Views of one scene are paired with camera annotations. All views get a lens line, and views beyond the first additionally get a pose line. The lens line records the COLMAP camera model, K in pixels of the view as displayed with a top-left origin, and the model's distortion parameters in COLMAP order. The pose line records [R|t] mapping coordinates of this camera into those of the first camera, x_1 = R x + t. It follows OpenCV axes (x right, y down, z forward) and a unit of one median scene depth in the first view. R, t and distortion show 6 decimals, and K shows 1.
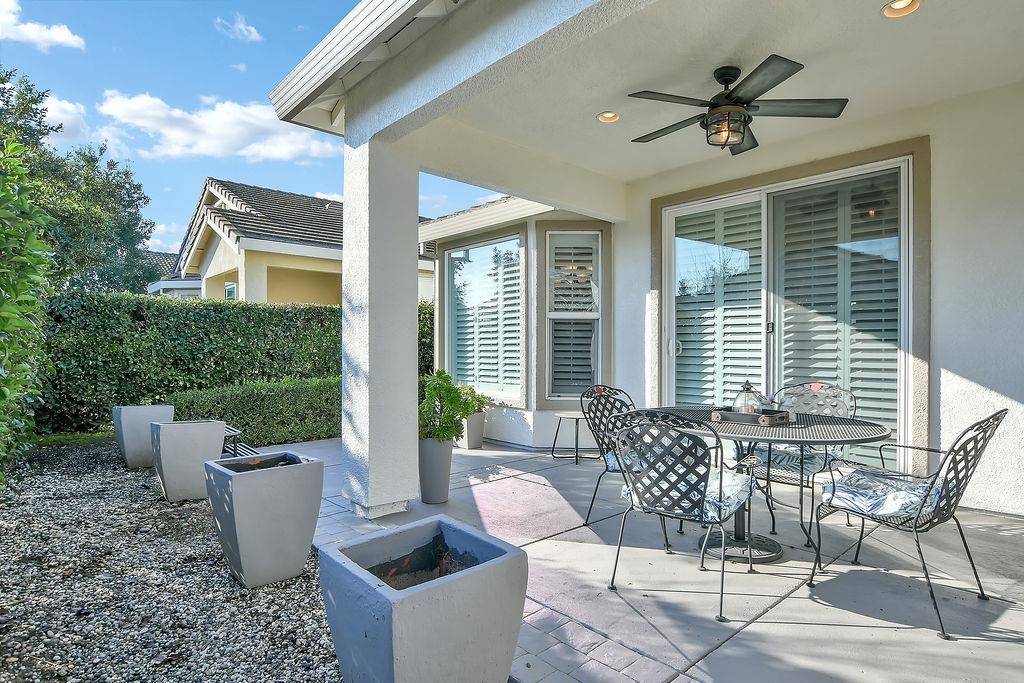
lens RADIAL K [[547.3, 0, 512.5], [0, 547.3, 345.2], [0, 0, 1]] dist [-0.018362, 0.000875]
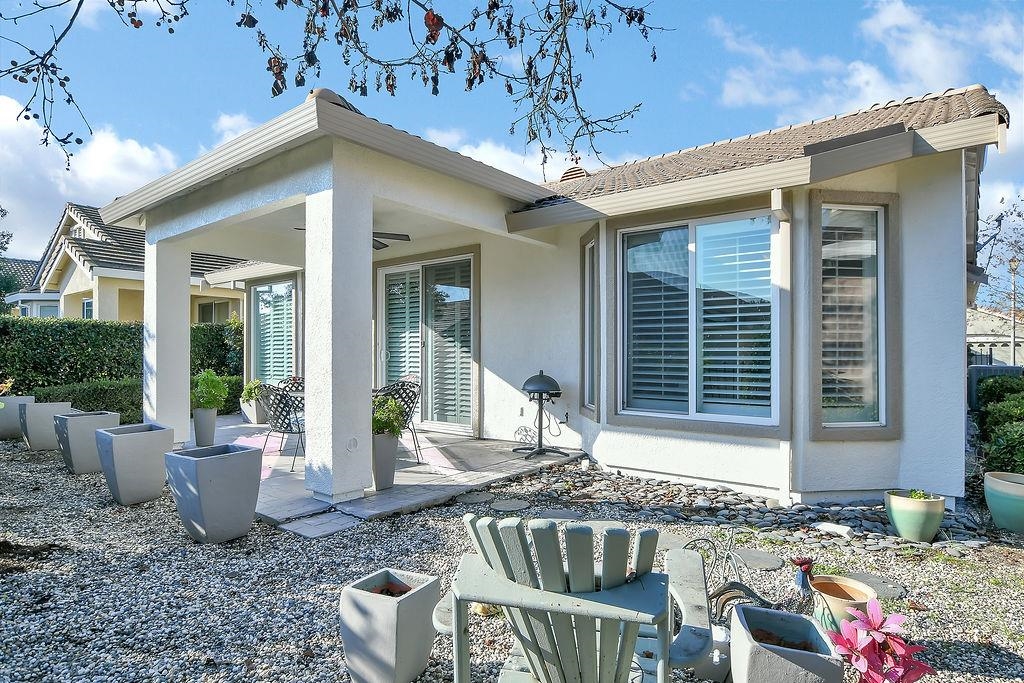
lens RADIAL K [[547.3, 0, 511.6], [0, 547.3, 345.8], [0, 0, 1]] dist [-0.018362, 0.000875]
pose [[0.985464, 0.000054, 0.169883, 0.290853], [0.001008, 0.999981, -0.006161, -0.009926], [-0.169880, 0.006243, 0.985445, -0.478908]]
